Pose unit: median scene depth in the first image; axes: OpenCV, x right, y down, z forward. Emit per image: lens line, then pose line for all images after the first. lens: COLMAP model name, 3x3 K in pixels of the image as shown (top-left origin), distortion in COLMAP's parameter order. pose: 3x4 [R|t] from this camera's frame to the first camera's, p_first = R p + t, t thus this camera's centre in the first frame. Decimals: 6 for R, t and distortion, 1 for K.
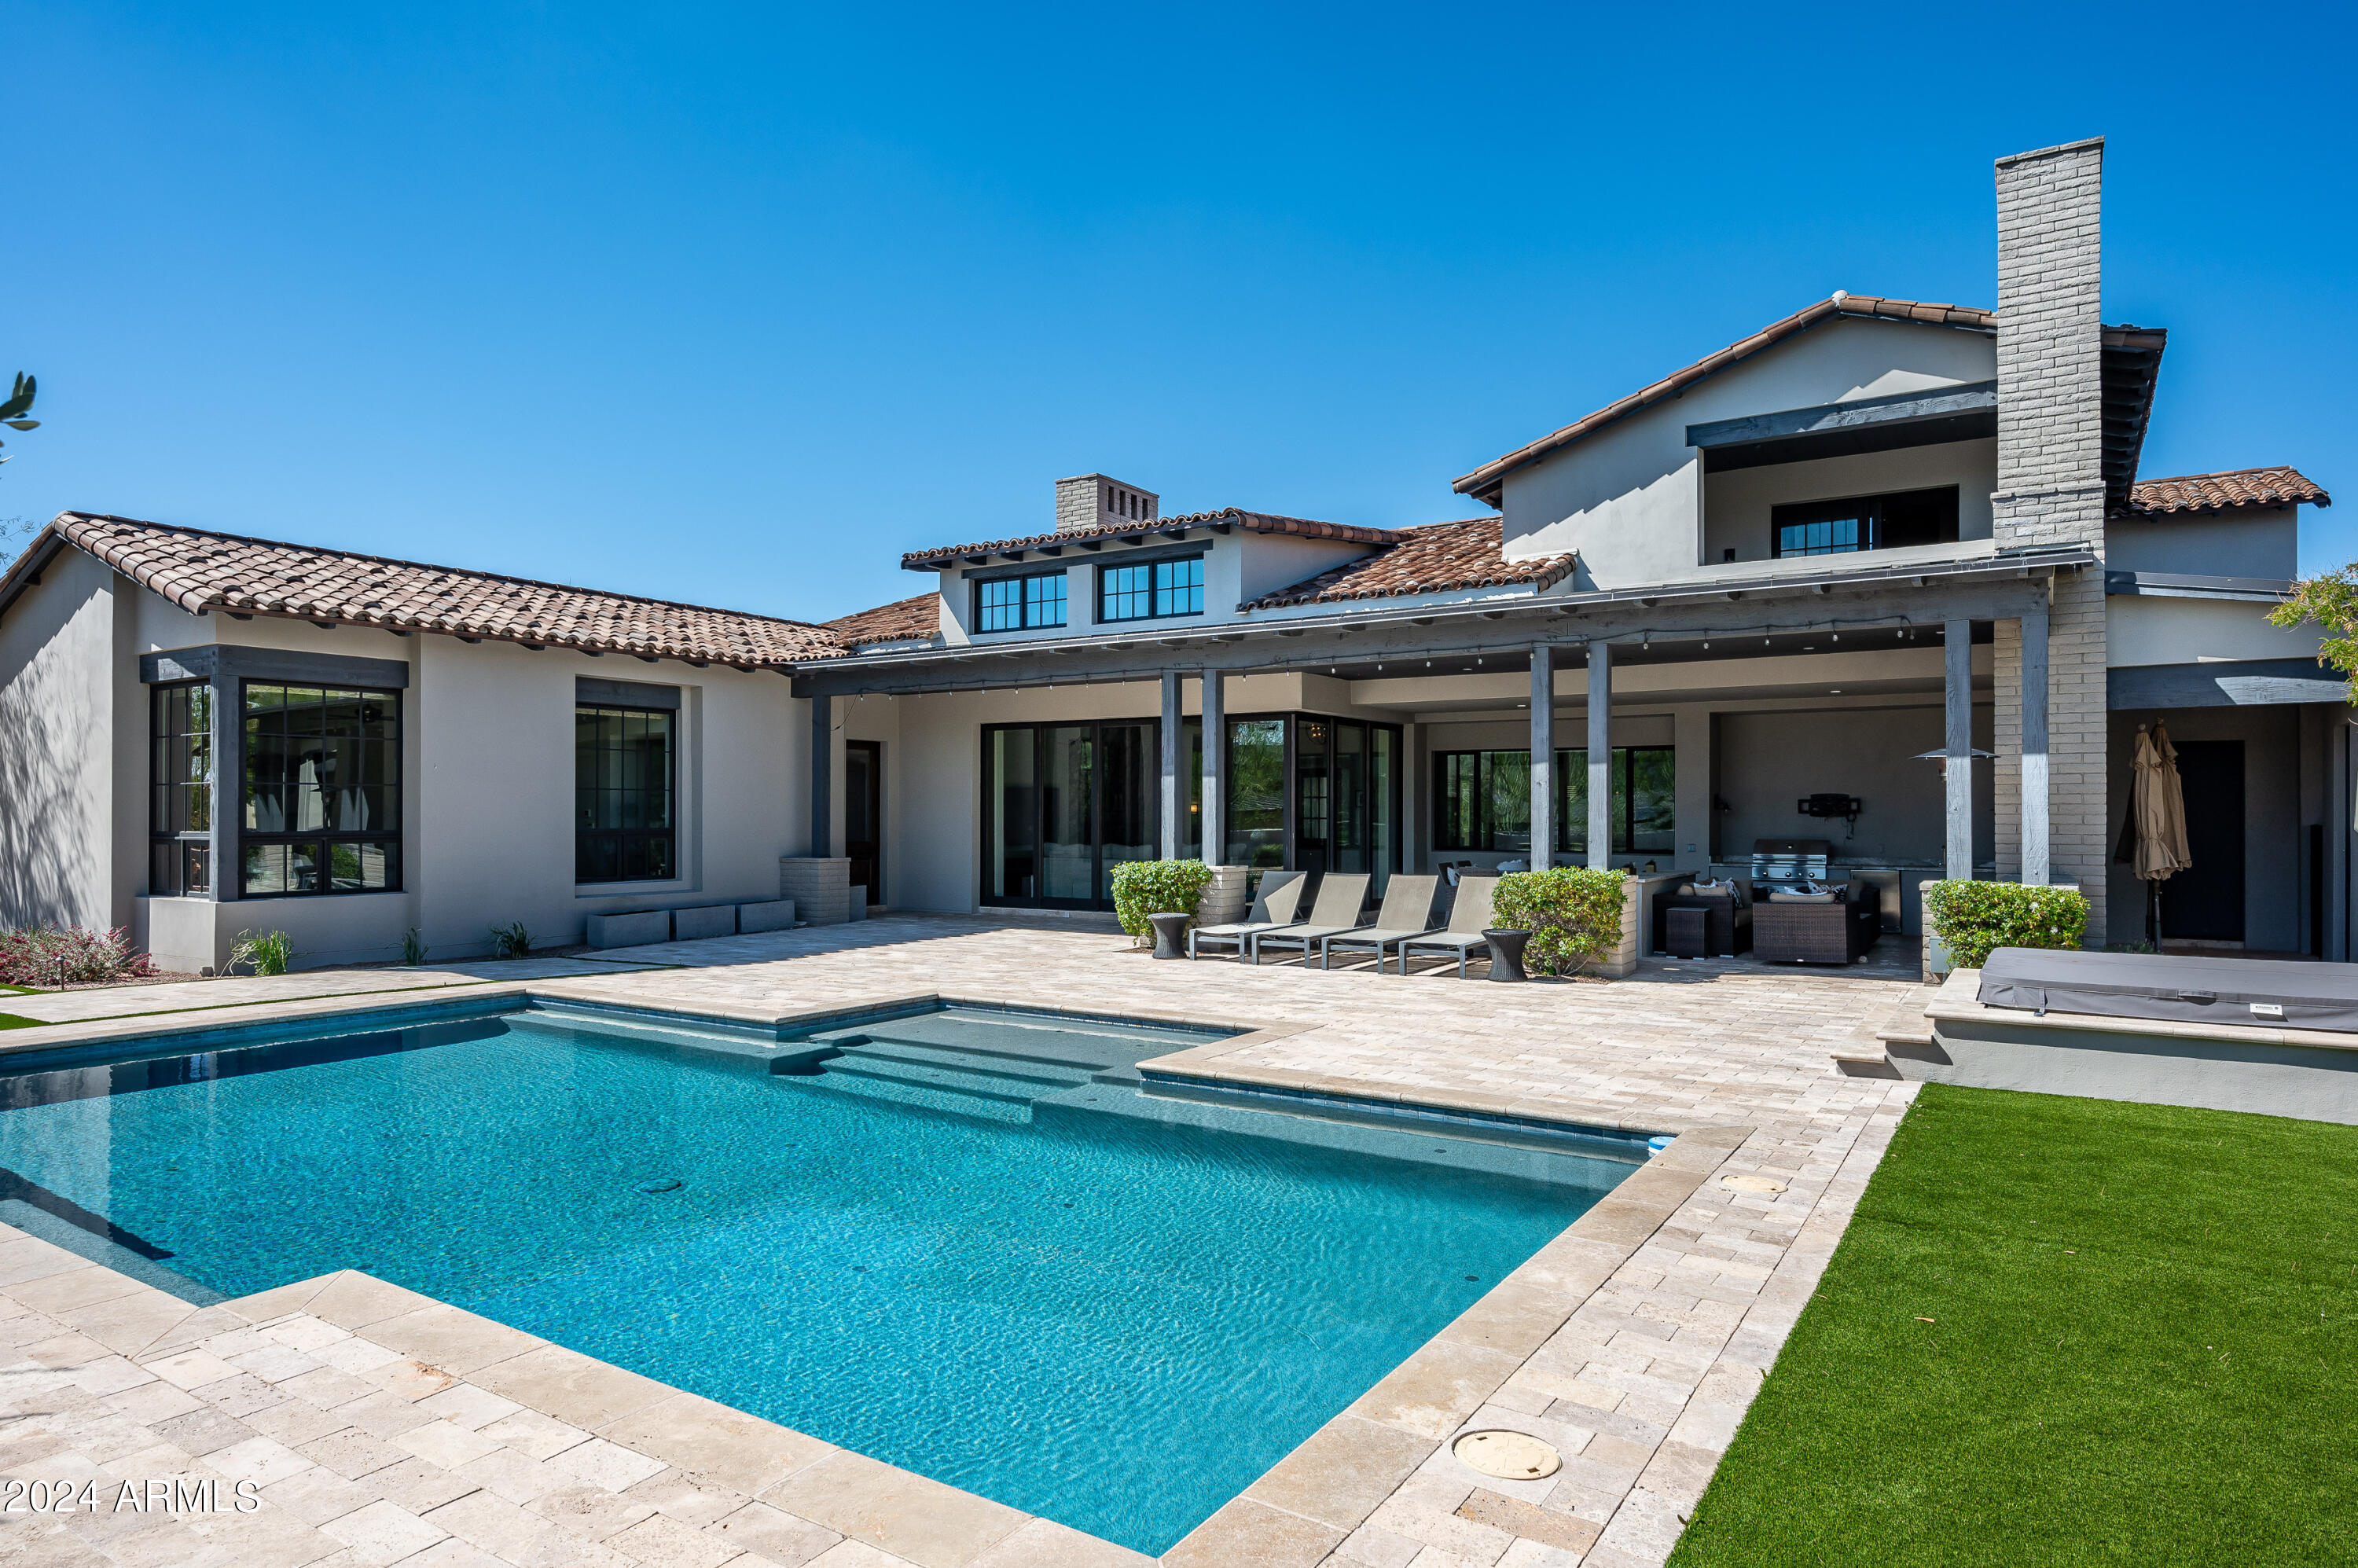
lens RADIAL K [[1379.5, 0, 1171.1], [0, 1379.5, 782.1], [0, 0, 1]] dist [0.007021, 0.003664]
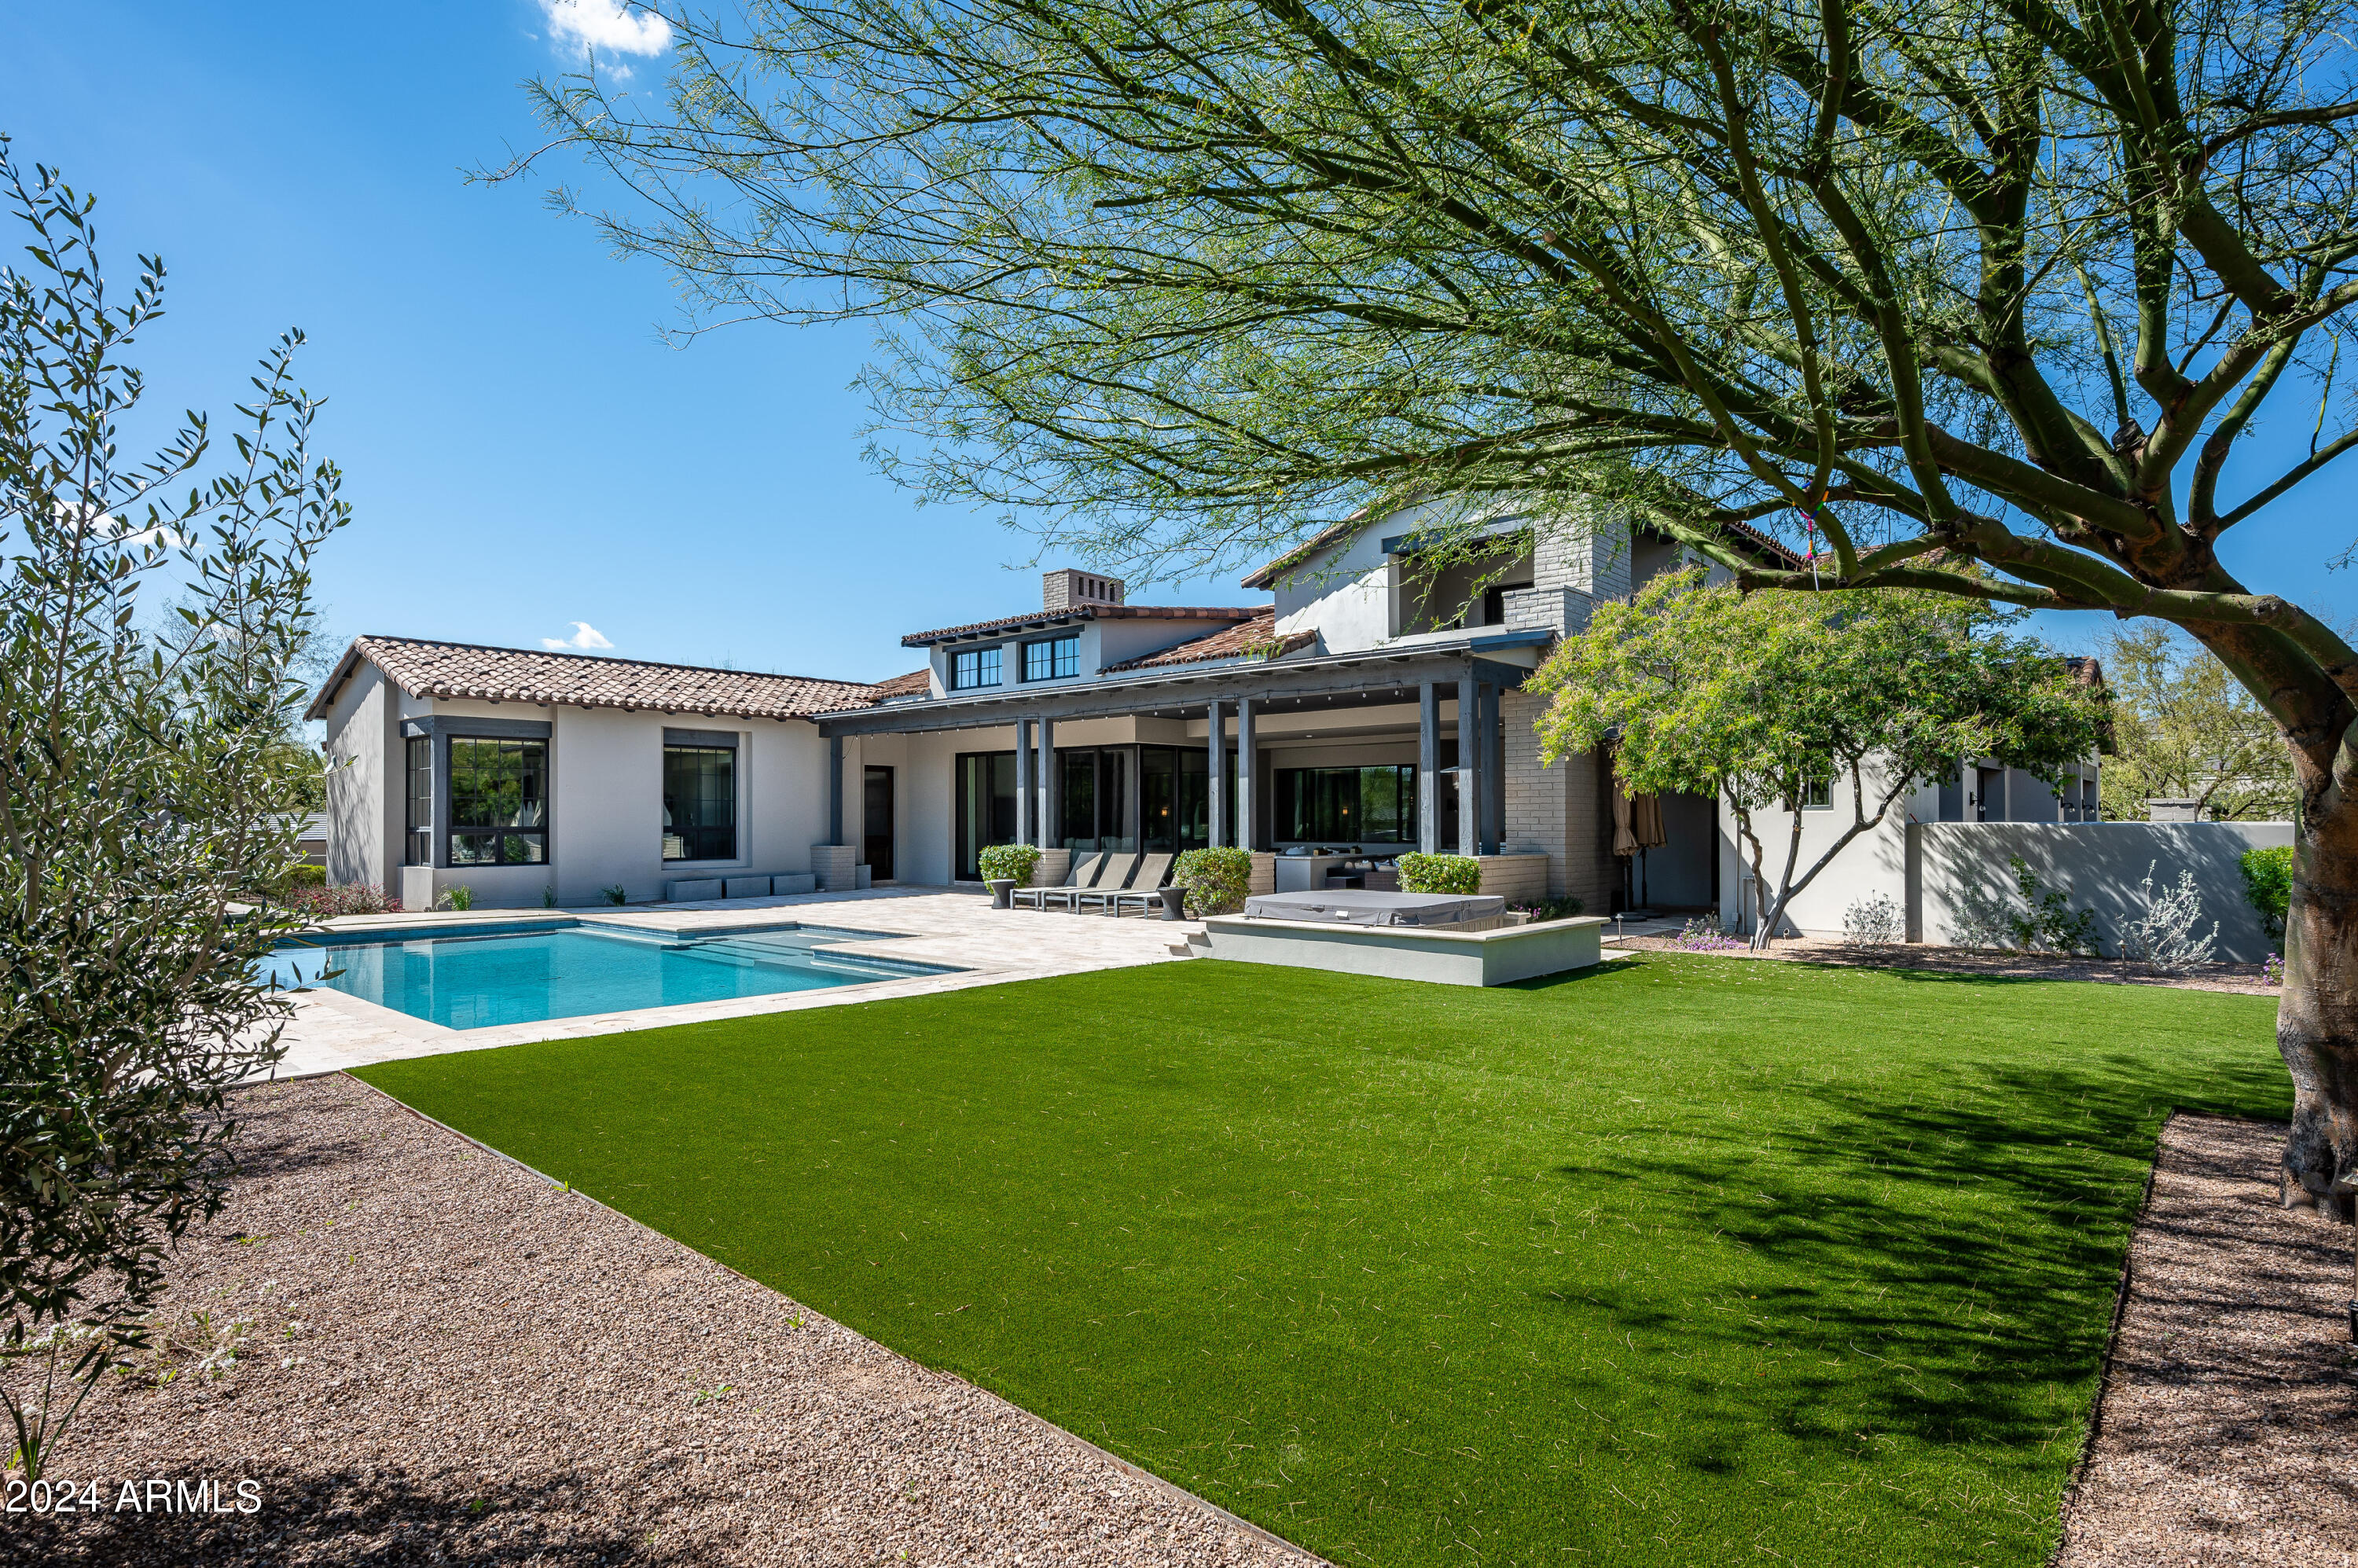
lens RADIAL K [[1240.9, 0, 1186.6], [0, 1240.9, 800.1], [0, 0, 1]] dist [0.027855, -0.000292]
pose [[0.985911, -0.006236, -0.167152, 0.386573], [0.007317, 0.999956, 0.005851, 0.001142], [0.167108, -0.006992, 0.985914, -0.288225]]
